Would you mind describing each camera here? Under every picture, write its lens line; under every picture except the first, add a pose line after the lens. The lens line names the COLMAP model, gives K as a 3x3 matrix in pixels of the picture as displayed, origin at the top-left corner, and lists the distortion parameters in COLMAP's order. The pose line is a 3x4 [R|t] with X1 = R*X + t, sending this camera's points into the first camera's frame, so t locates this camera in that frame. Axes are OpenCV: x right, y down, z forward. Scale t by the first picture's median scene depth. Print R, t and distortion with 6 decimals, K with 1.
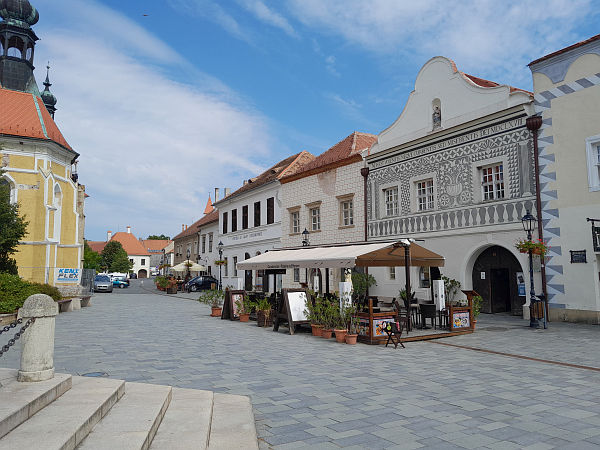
lens RADIAL K [[478.6, 0, 300.4], [0, 478.6, 219.6], [0, 0, 1]] dist [0.036769, -0.012925]
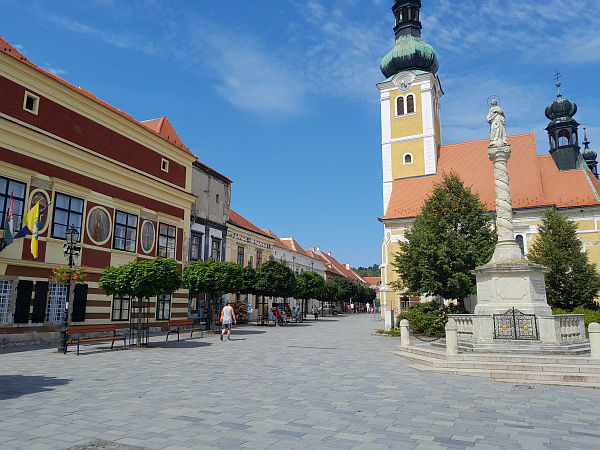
lens RADIAL K [[478.6, 0, 300.4], [0, 478.6, 219.6], [0, 0, 1]] dist [0.036769, -0.012925]
pose [[0.508144, -0.154958, -0.847217, 0.146550], [0.093223, 0.987798, -0.124757, -0.041579], [0.856212, -0.015585, 0.516390, -0.334402]]
